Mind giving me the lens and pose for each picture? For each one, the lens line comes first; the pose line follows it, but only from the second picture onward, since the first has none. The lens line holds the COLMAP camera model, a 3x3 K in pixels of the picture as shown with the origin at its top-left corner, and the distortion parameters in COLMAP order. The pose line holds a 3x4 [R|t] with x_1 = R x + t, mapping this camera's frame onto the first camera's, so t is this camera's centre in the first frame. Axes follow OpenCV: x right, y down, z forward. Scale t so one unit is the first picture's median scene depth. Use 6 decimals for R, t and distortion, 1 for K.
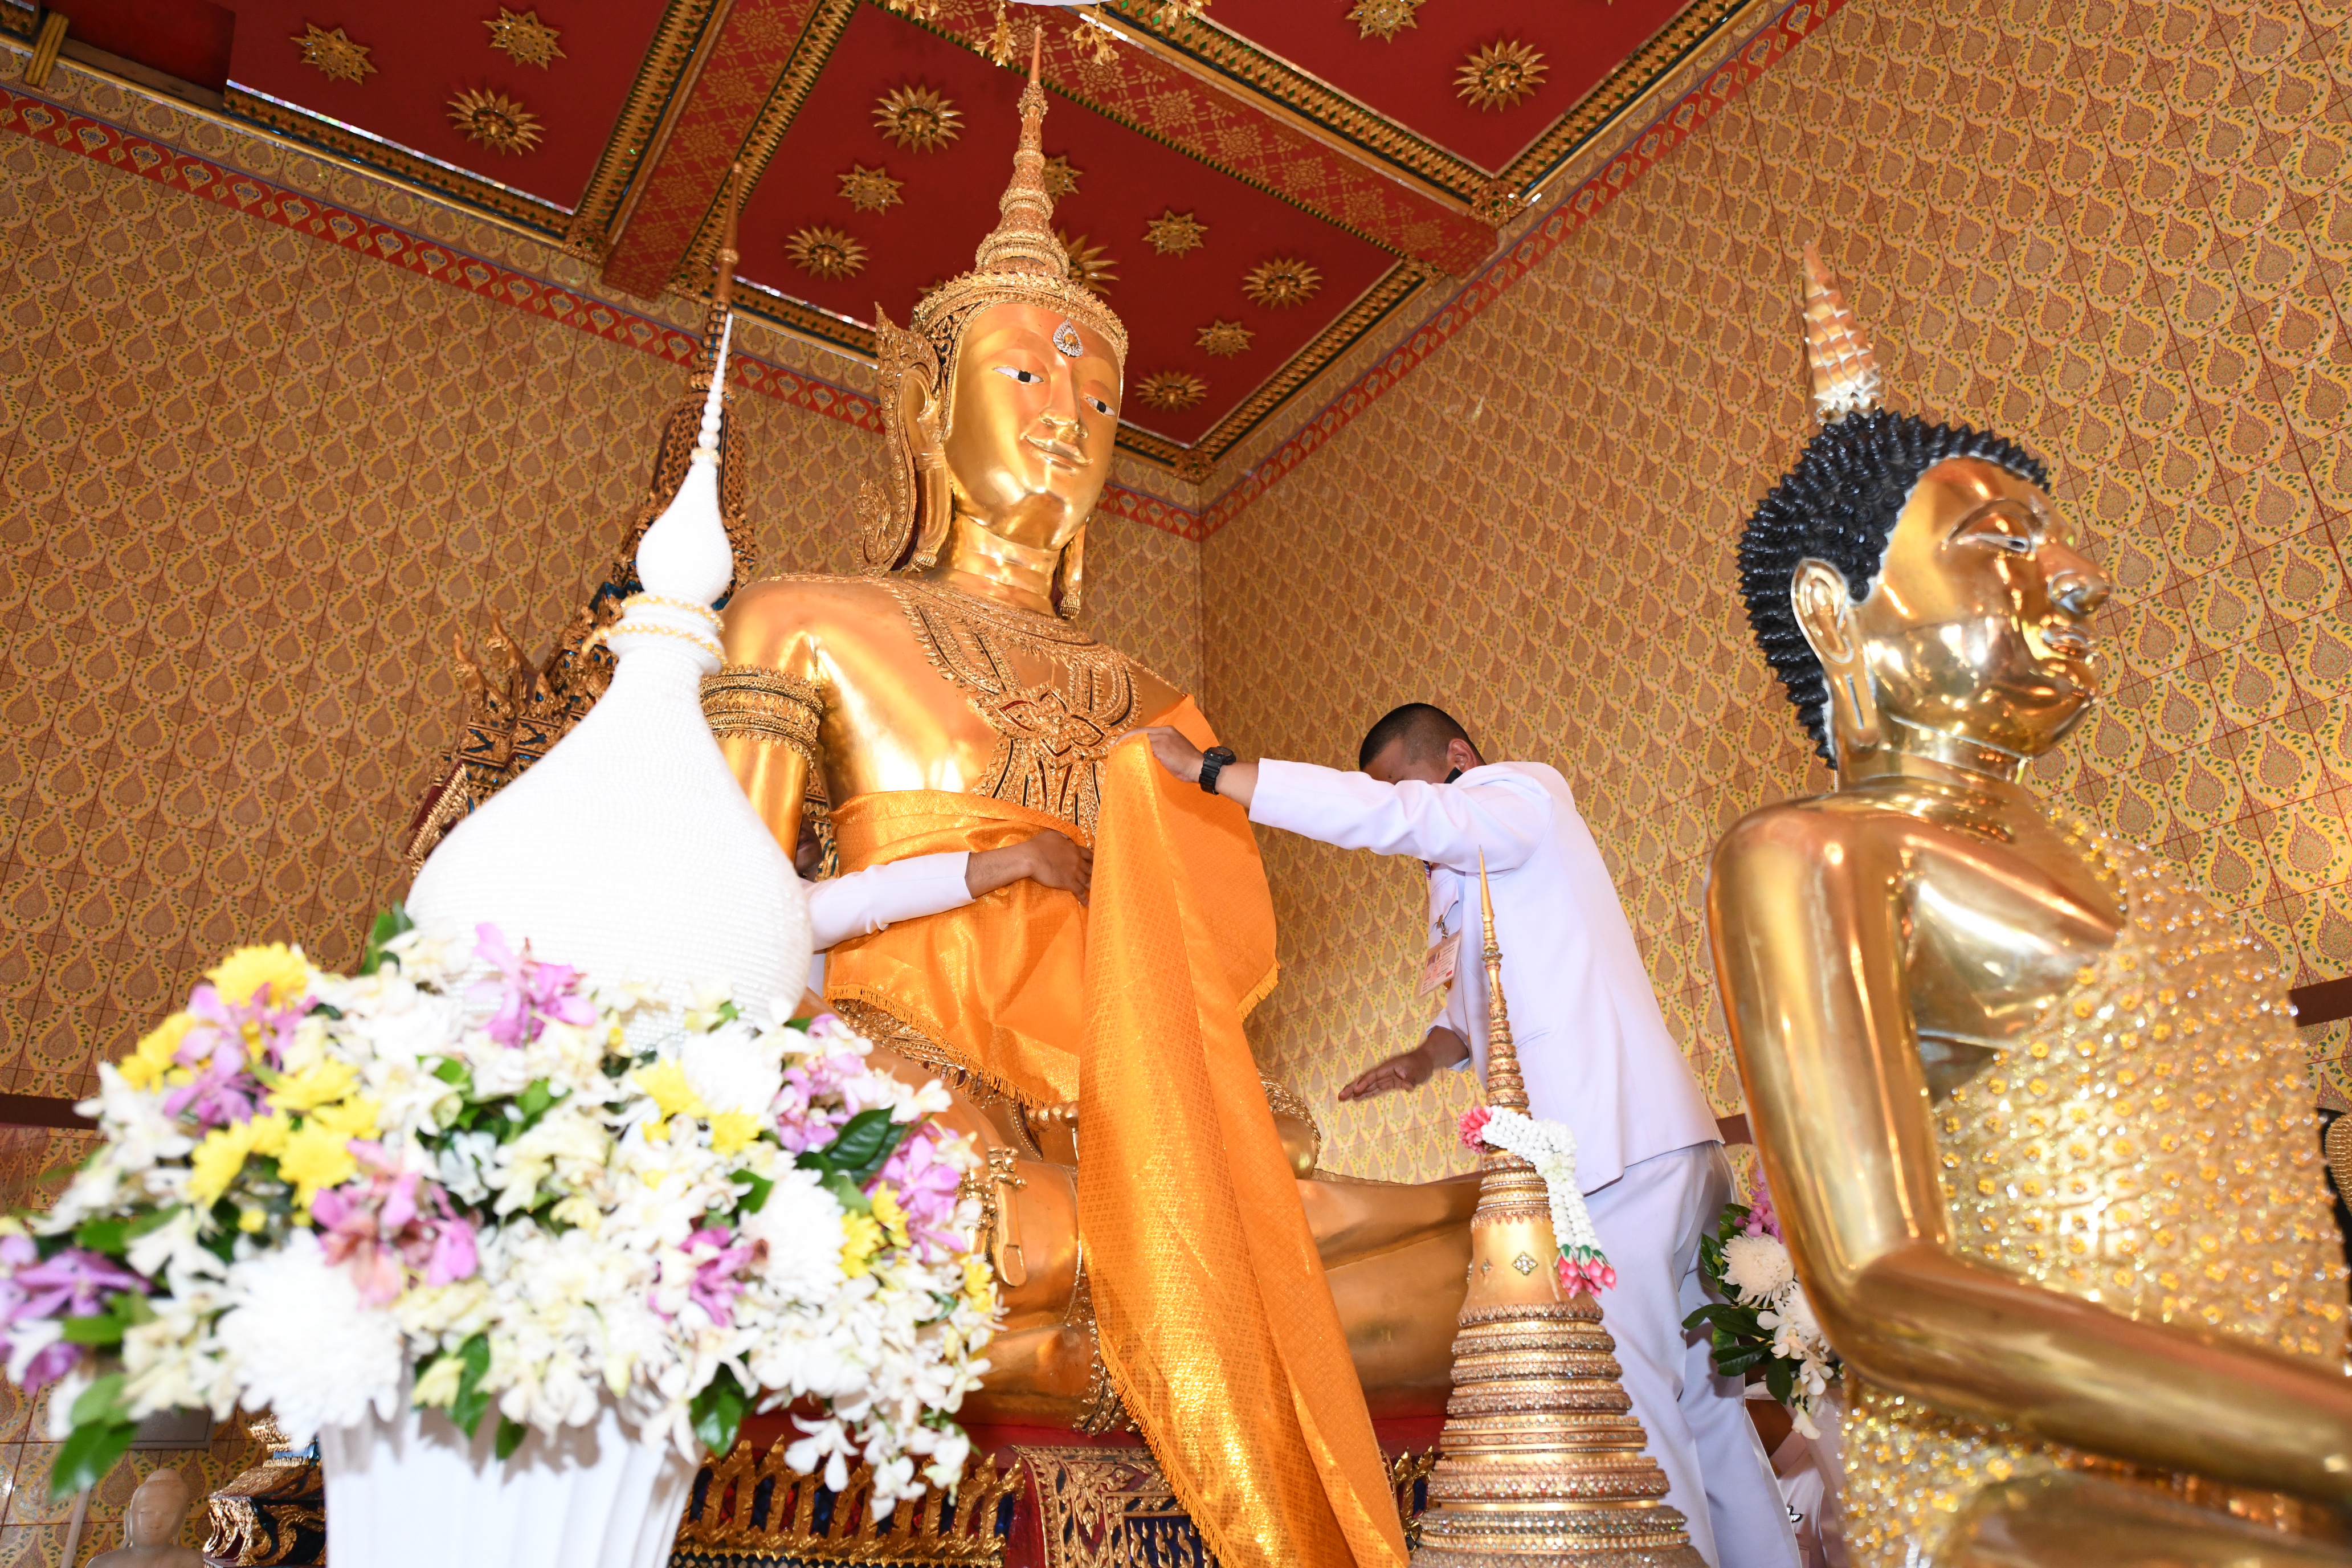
lens RADIAL K [[1549.8, 0, 1176.1], [0, 1549.8, 774.4], [0, 0, 1]] dist [0.002705, -0.002736]
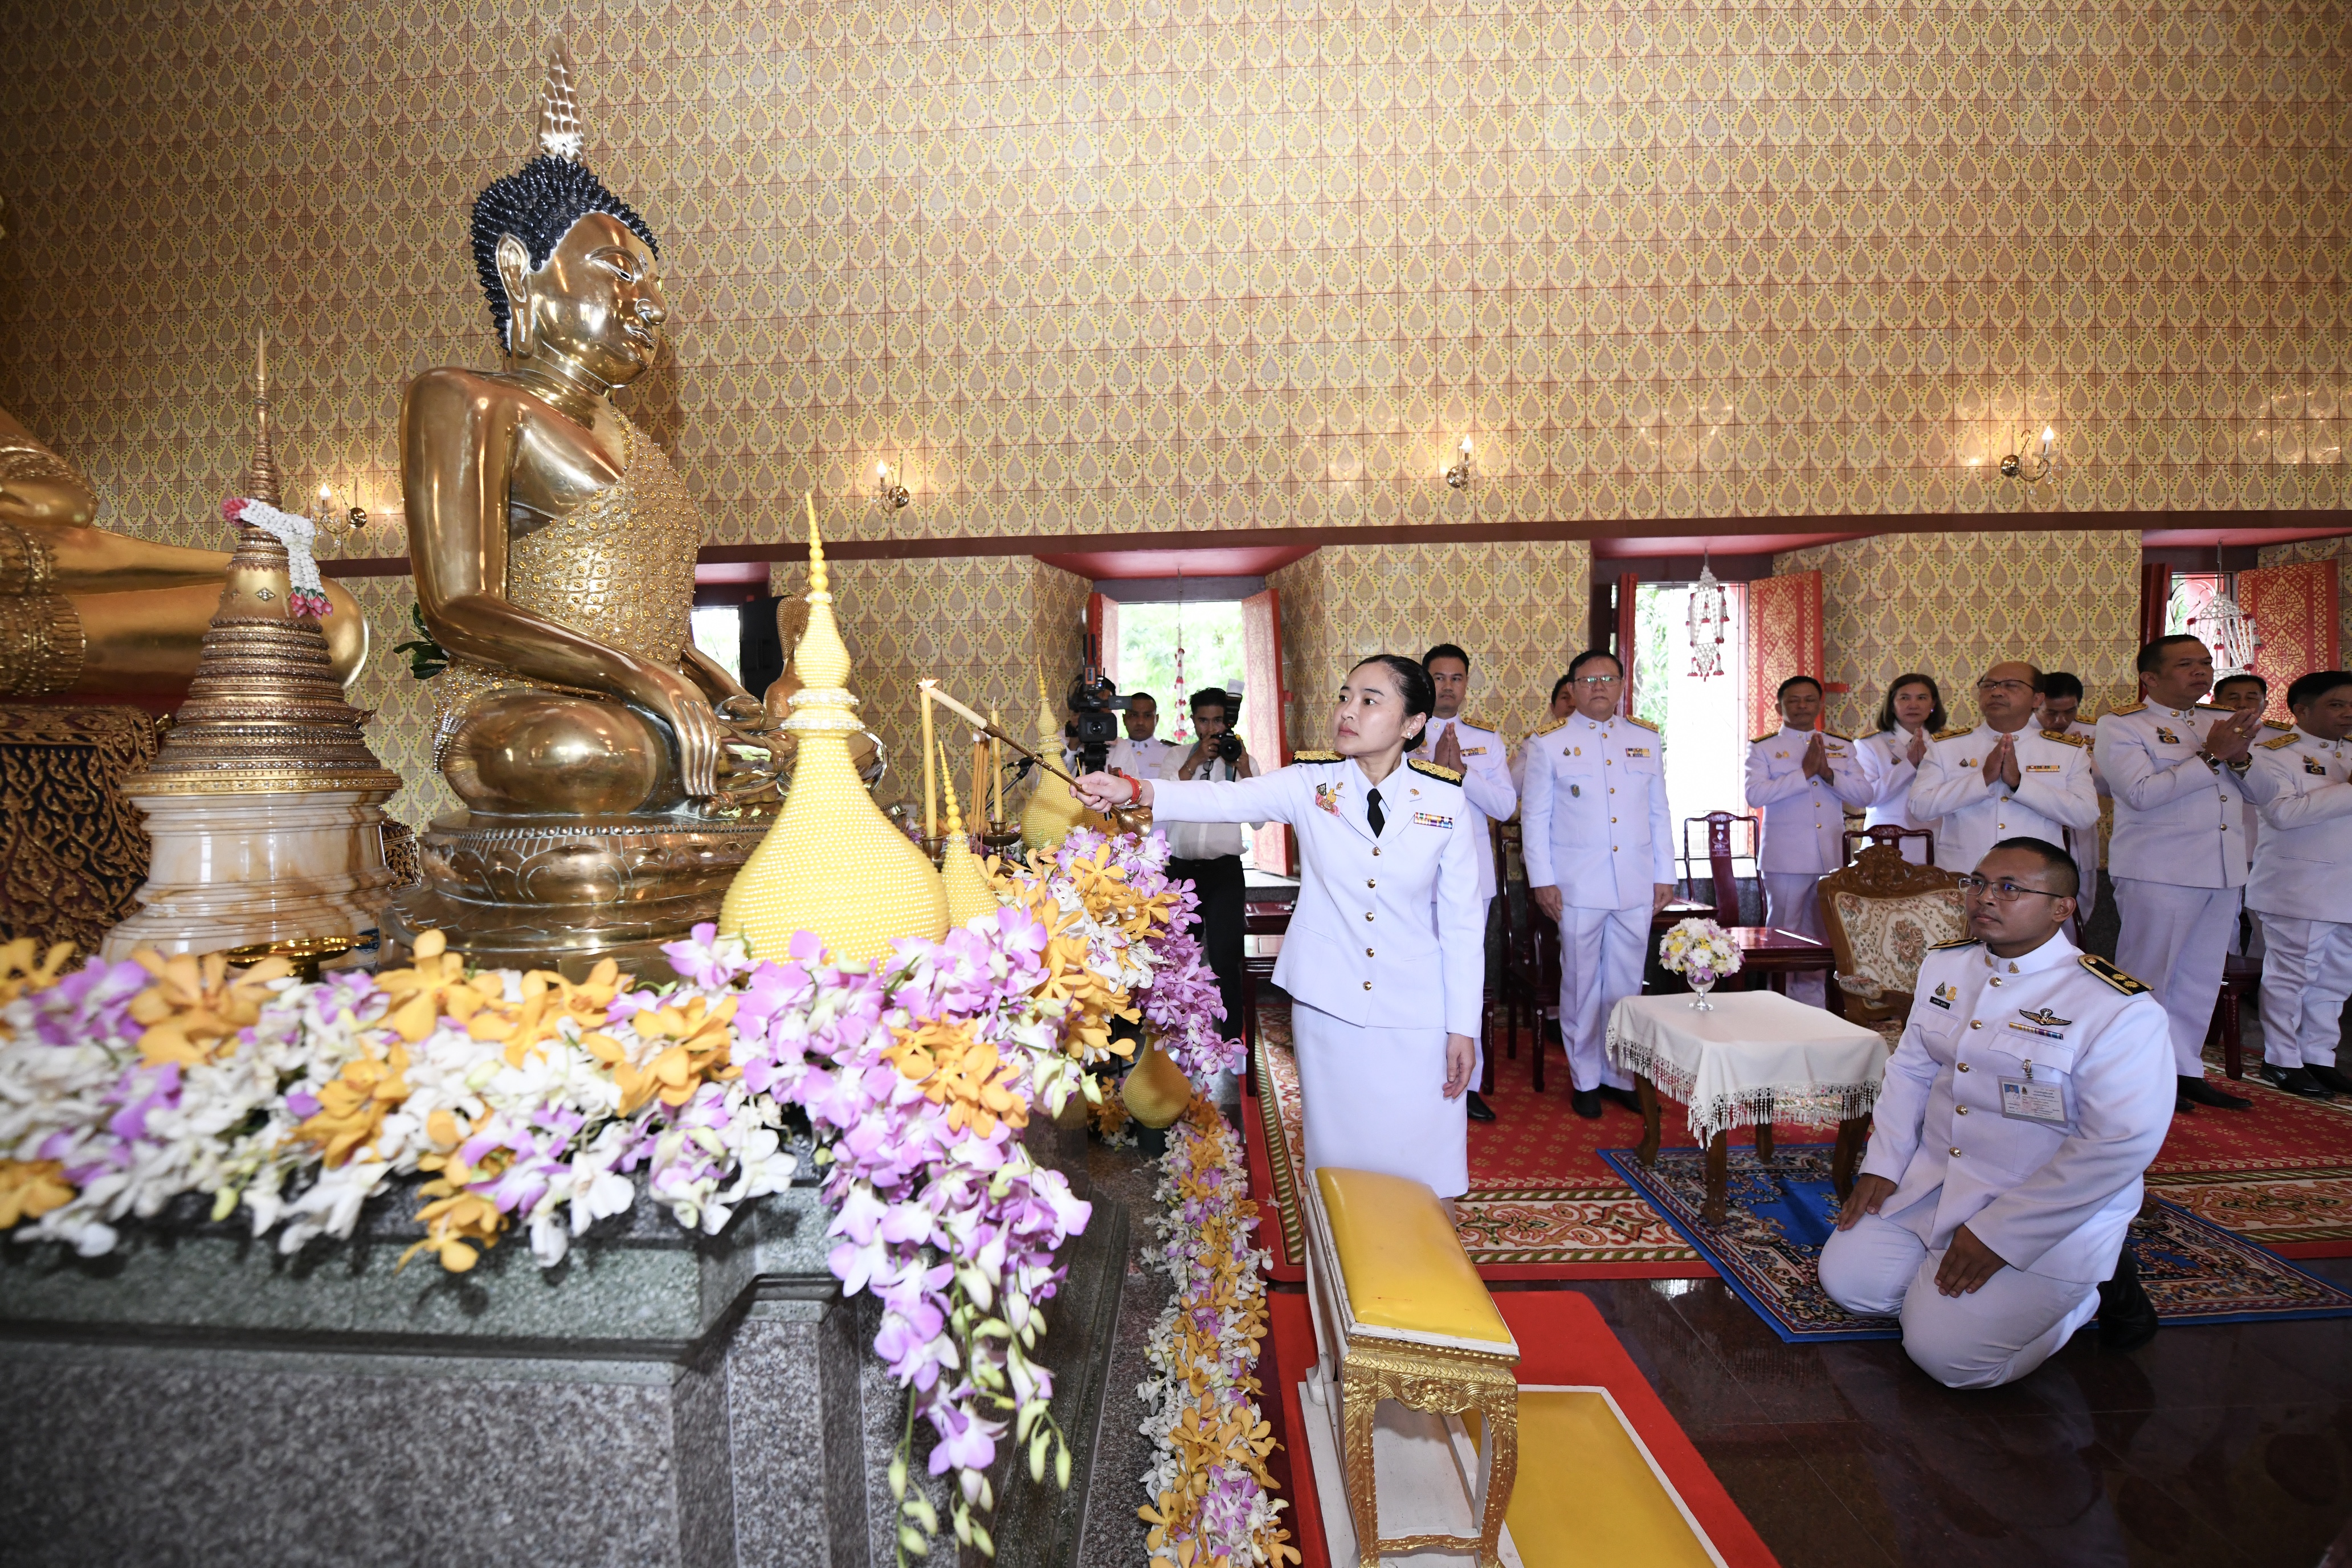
lens RADIAL K [[935.2, 0, 1175.3], [0, 935.2, 779.6], [0, 0, 1]] dist [-0.016648, -0.002215]
pose [[0.577487, -0.007752, 0.816363, -0.019924], [-0.322595, 0.916411, 0.236903, -0.058957], [-0.749960, -0.400163, 0.526715, -0.374139]]
